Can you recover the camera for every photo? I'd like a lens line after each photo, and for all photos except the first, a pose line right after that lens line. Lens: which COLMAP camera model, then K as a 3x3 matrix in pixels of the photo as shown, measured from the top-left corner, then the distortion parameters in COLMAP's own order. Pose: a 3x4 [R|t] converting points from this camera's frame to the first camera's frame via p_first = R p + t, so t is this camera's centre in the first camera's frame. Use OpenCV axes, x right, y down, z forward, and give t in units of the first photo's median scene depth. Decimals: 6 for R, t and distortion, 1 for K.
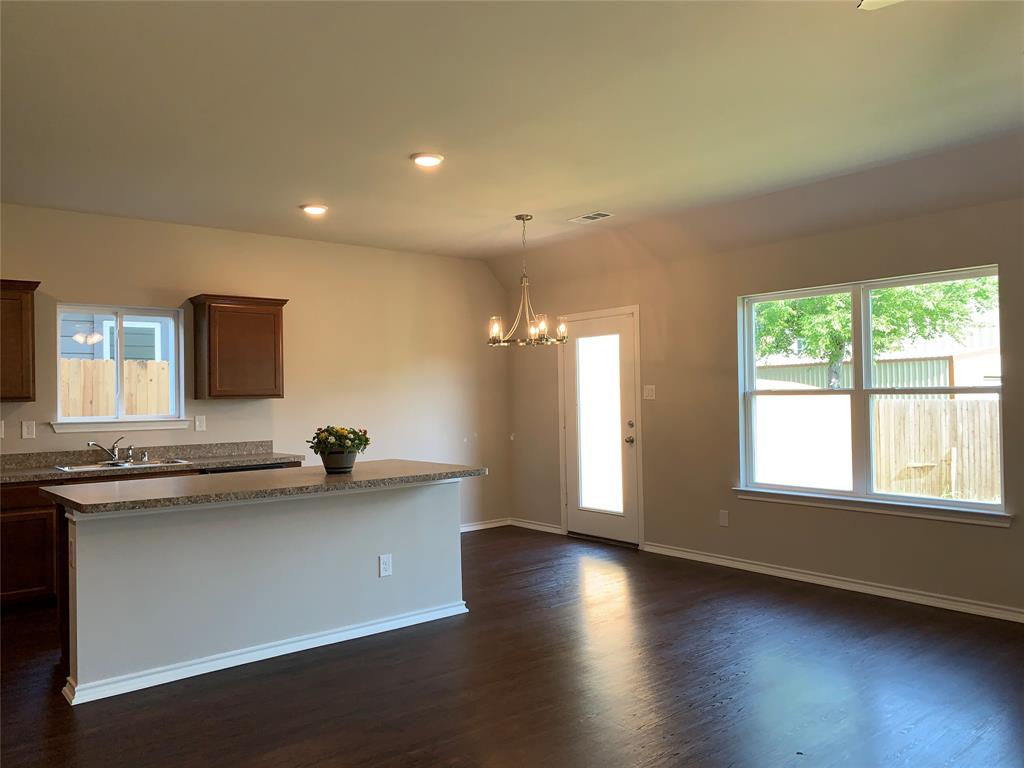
lens RADIAL K [[787.5, 0, 514.4], [0, 787.5, 385.6], [0, 0, 1]] dist [0.011003, -0.011954]
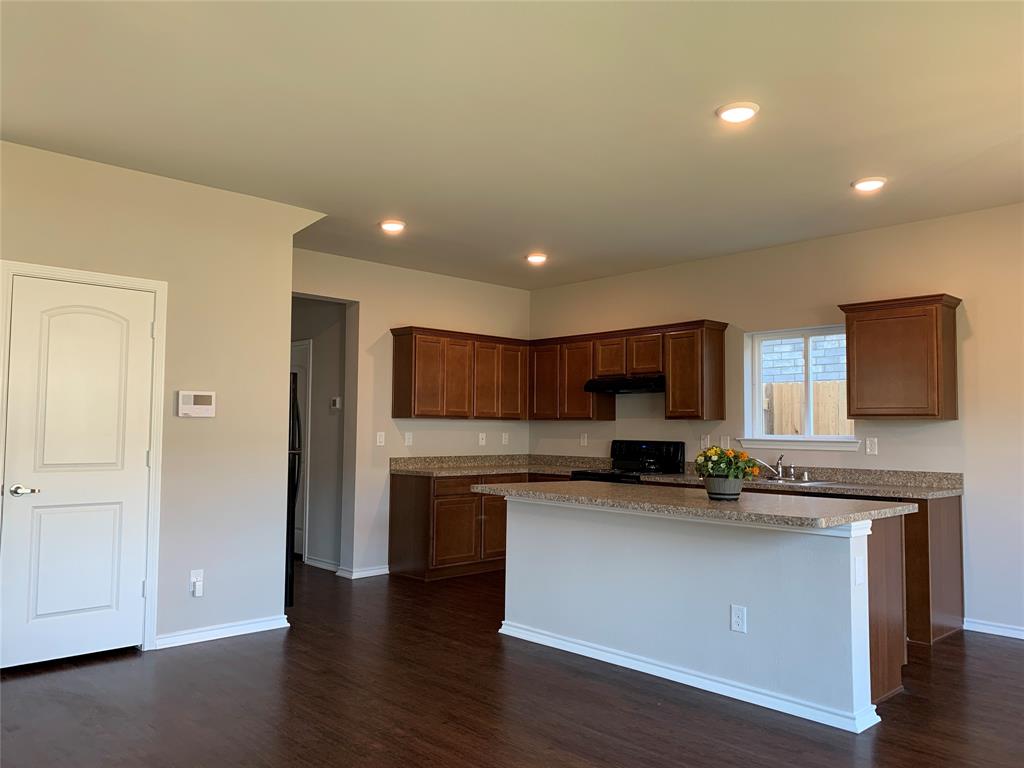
lens RADIAL K [[787.5, 0, 514.0], [0, 787.5, 386.2], [0, 0, 1]] dist [0.011003, -0.011954]
pose [[0.076040, -0.046568, -0.996017, 0.498921], [-0.004982, 0.998879, -0.047082, 0.024985], [0.997092, 0.008542, 0.075723, 0.555652]]
